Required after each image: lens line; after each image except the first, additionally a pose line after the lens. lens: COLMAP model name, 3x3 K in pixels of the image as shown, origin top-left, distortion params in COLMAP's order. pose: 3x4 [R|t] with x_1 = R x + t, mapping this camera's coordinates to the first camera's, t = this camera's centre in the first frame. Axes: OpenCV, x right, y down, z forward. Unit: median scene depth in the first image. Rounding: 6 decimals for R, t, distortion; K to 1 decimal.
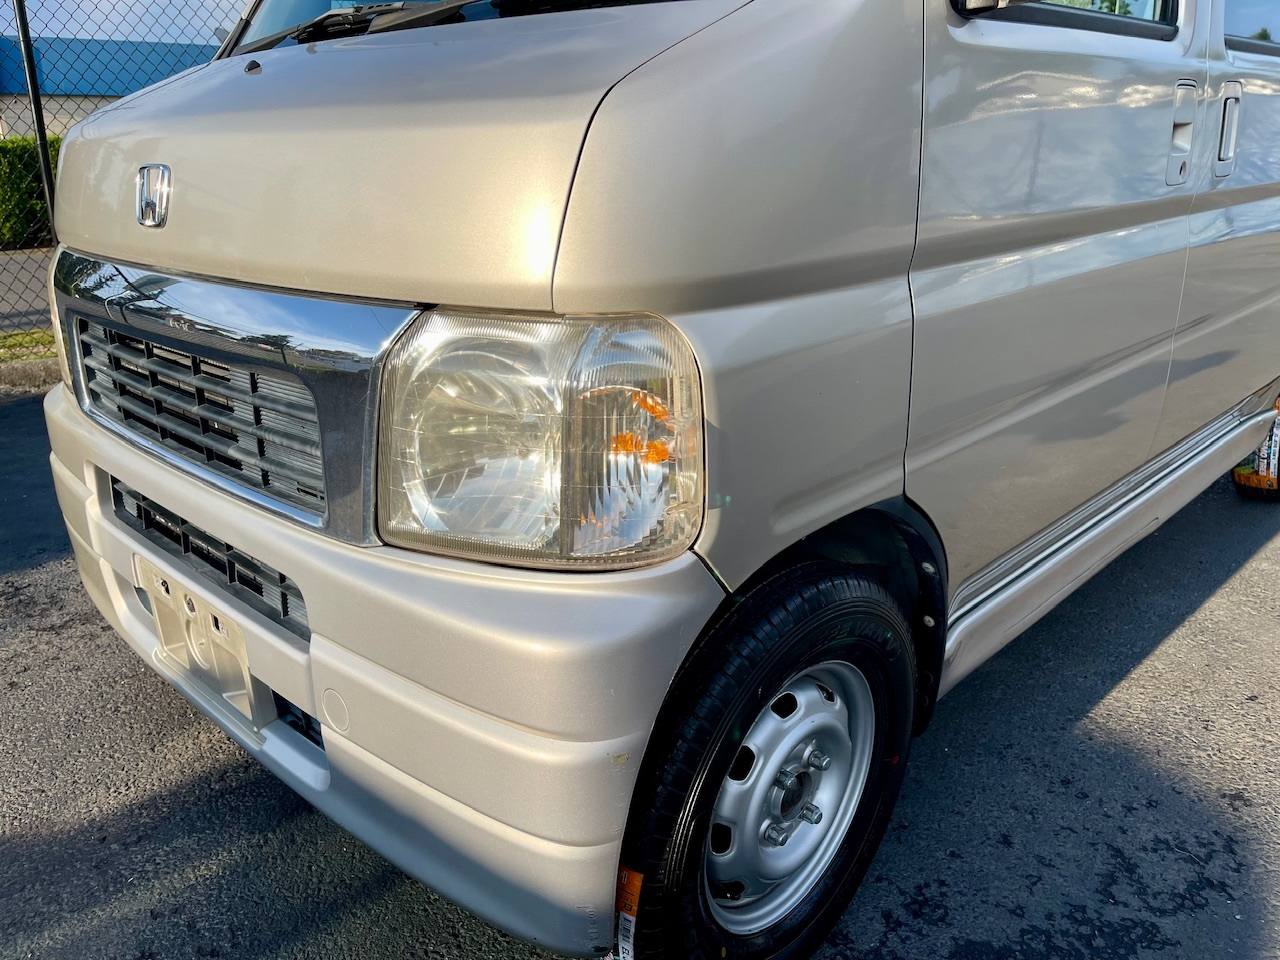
lens RADIAL K [[987.7, 0, 640.0], [0, 987.7, 480.0], [0, 0, 1]] dist [0.055115, -0.094129]
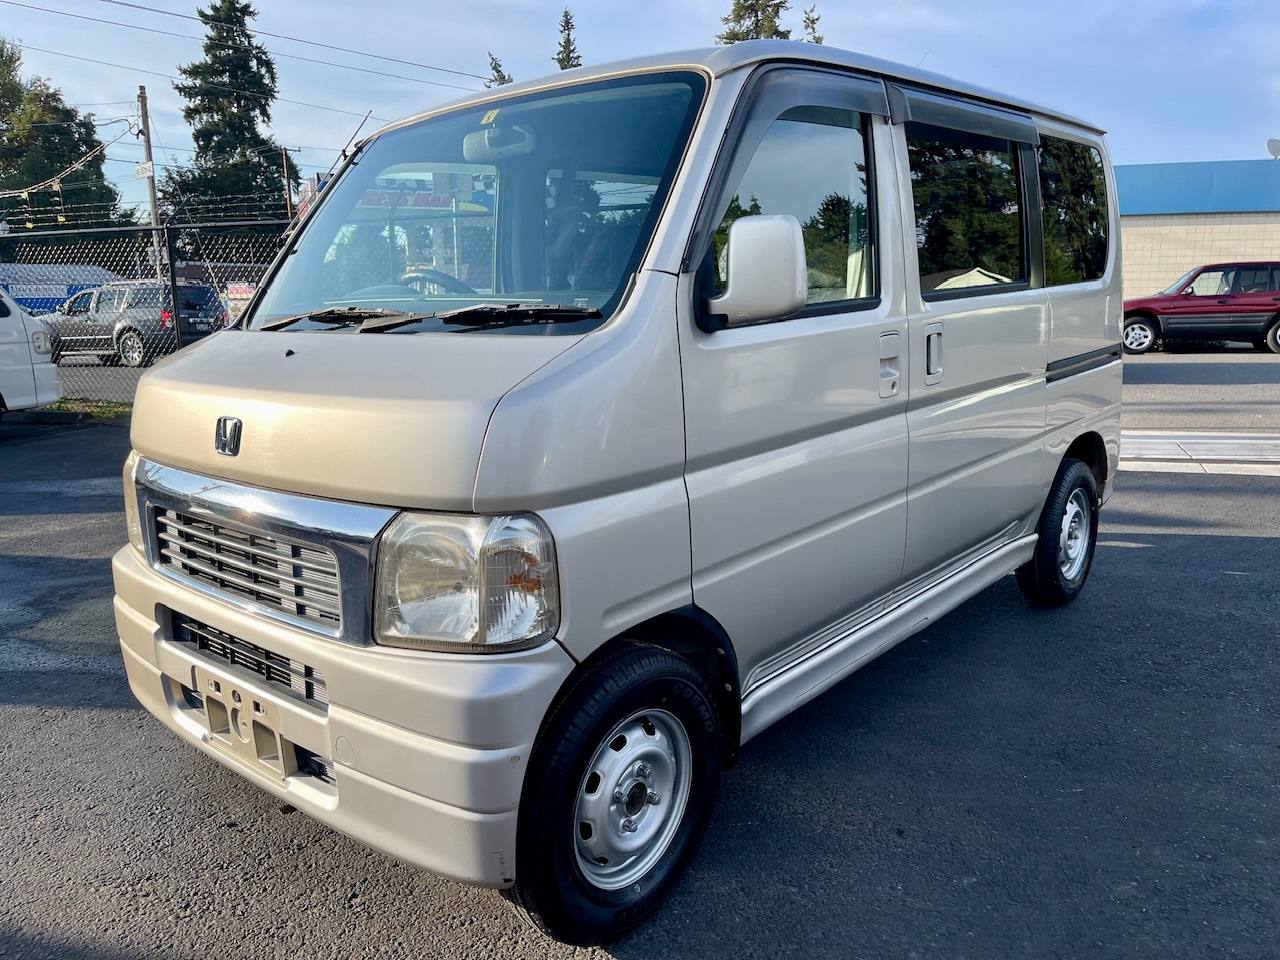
lens RADIAL K [[974.4, 0, 639.3], [0, 974.4, 494.3], [0, 0, 1]] dist [0.061415, -0.070982]
pose [[0.998122, -0.028322, 0.054309, 0.080527], [0.034160, 0.993368, -0.109784, 0.006469], [-0.050840, 0.111433, 0.992471, -0.545075]]
